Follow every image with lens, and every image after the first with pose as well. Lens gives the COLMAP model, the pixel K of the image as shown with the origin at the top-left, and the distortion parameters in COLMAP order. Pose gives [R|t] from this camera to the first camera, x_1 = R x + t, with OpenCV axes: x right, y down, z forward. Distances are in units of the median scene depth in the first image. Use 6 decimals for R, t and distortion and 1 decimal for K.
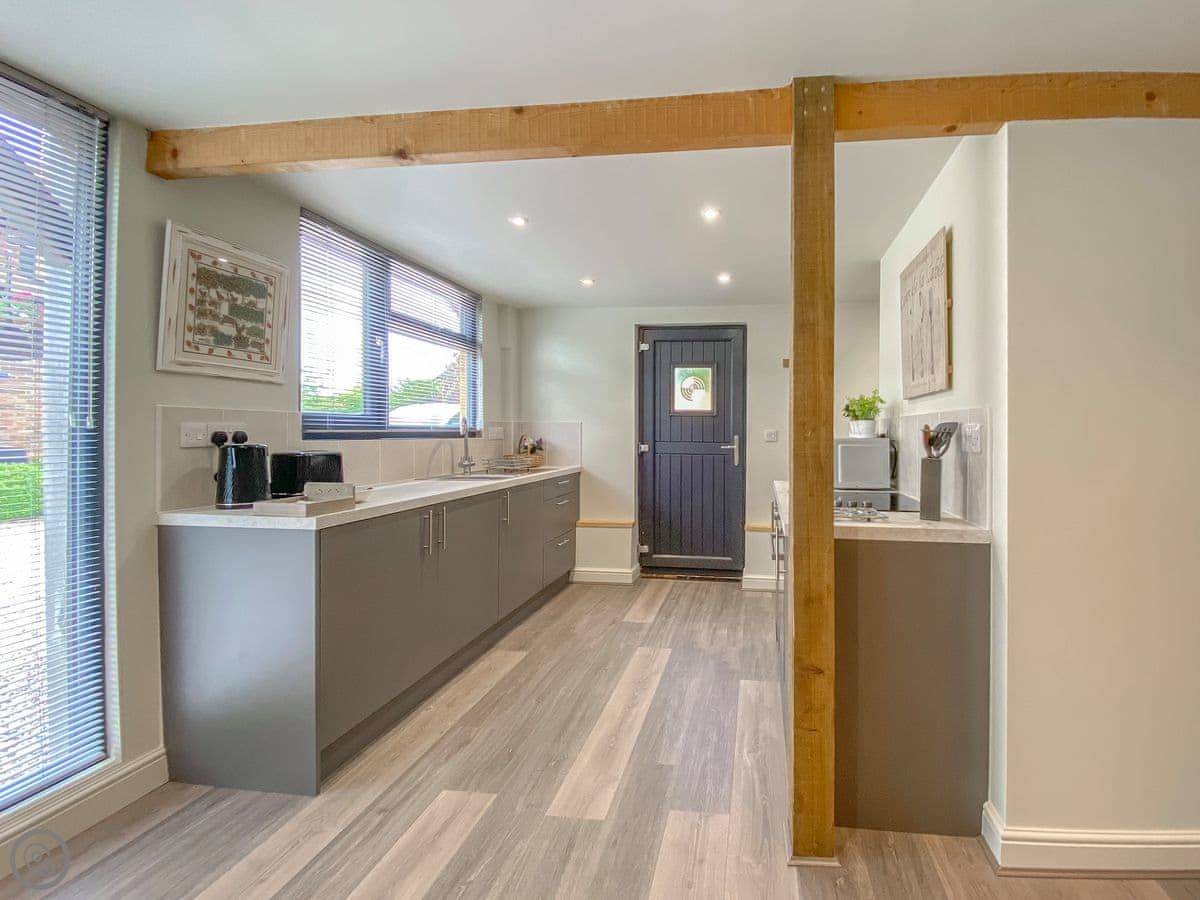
lens RADIAL K [[993.1, 0, 600.5], [0, 993.1, 445.2], [0, 0, 1]] dist [-0.019209, -0.034024]
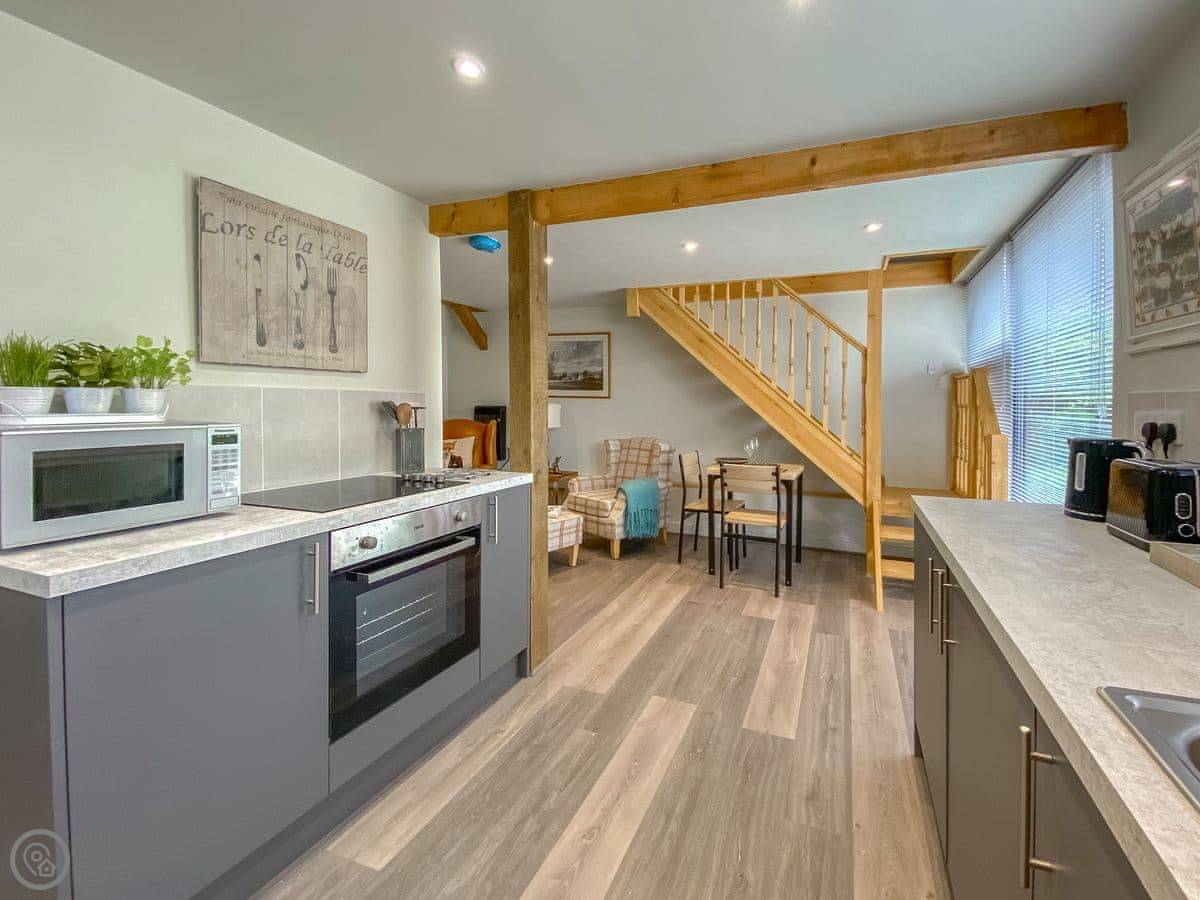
lens RADIAL K [[993.1, 0, 602.5], [0, 993.1, 447.9], [0, 0, 1]] dist [-0.019209, -0.034024]
pose [[-0.996165, -0.012344, 0.086616, -0.036663], [-0.007170, 0.998185, 0.059791, -0.042639], [-0.087197, 0.058941, -0.994446, 2.115816]]
